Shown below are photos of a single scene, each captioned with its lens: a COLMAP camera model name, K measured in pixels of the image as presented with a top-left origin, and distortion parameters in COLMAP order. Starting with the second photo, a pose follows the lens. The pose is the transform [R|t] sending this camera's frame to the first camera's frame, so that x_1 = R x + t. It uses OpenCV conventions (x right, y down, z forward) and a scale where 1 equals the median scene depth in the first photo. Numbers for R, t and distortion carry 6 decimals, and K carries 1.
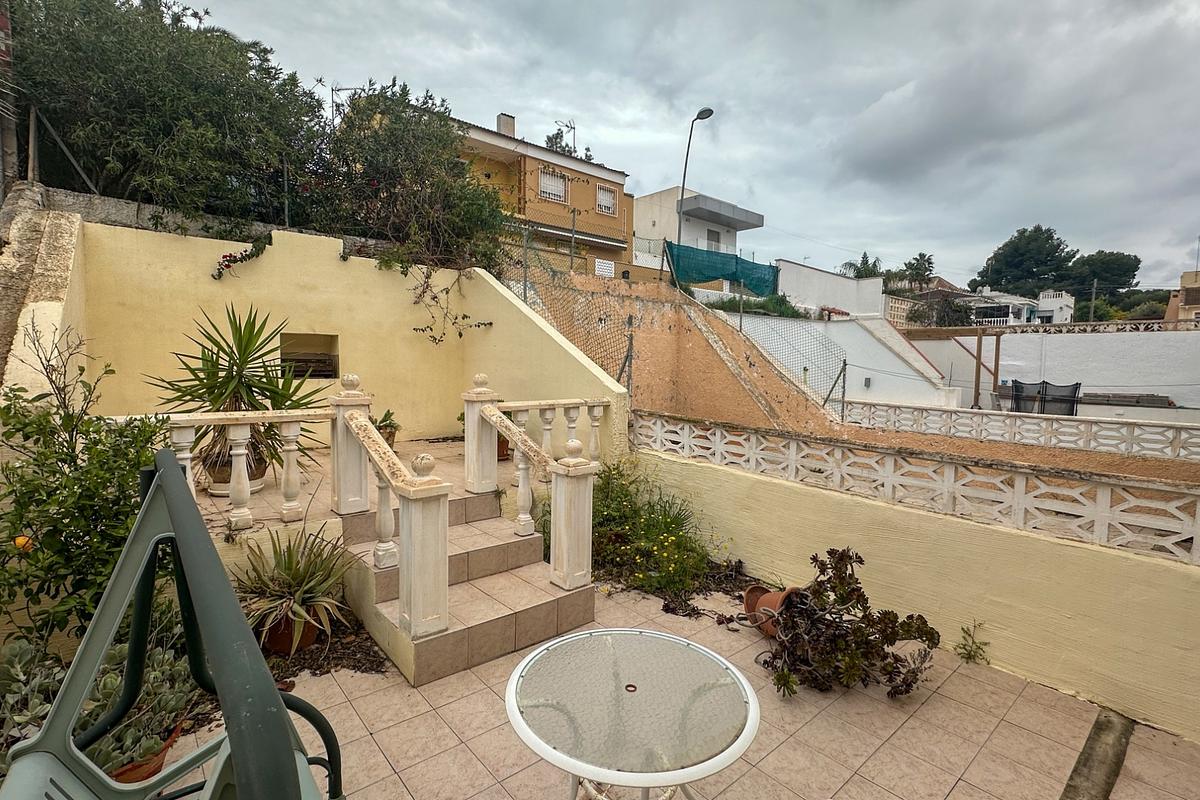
lens RADIAL K [[558.2, 0, 601.6], [0, 558.2, 395.7], [0, 0, 1]] dist [0.003378, 0.000160]
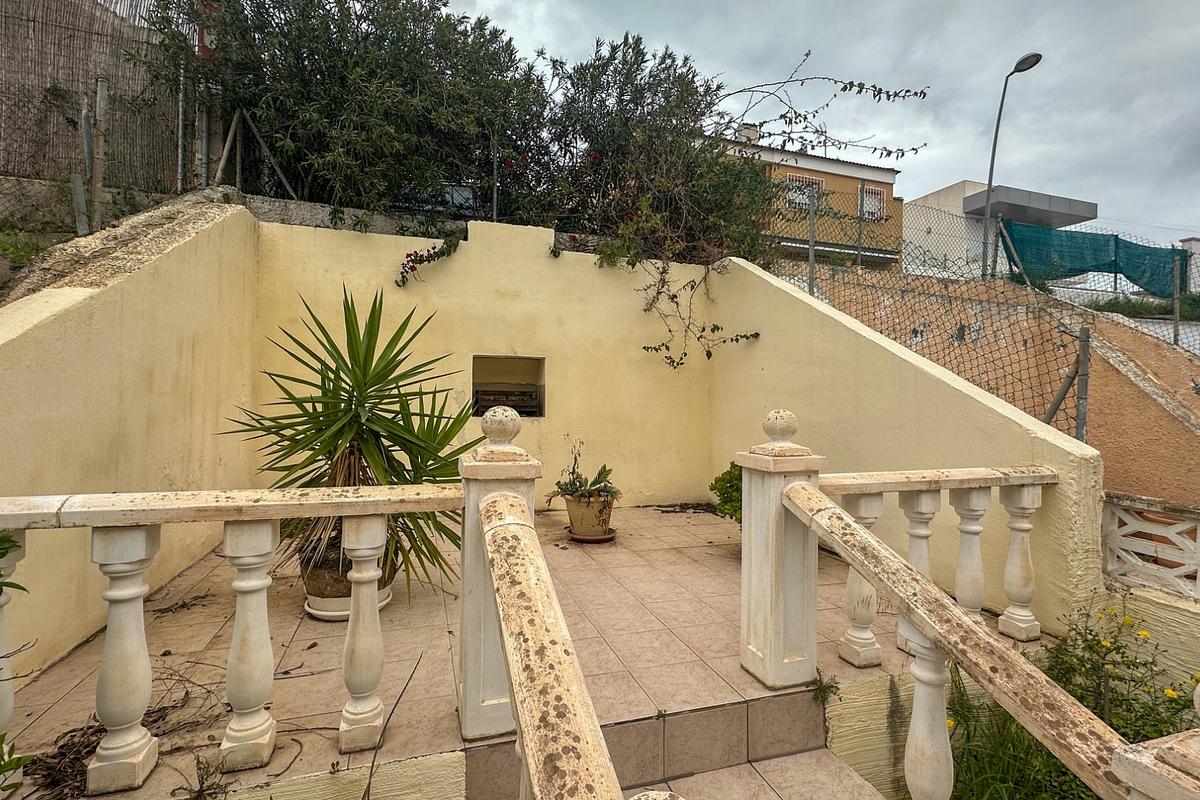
lens RADIAL K [[558.2, 0, 601.6], [0, 558.2, 395.7], [0, 0, 1]] dist [0.003378, 0.000160]
pose [[0.920116, -0.004749, -0.391618, -0.118649], [-0.023660, 0.997426, -0.067686, -0.011676], [0.390931, 0.071544, 0.917635, 0.365762]]
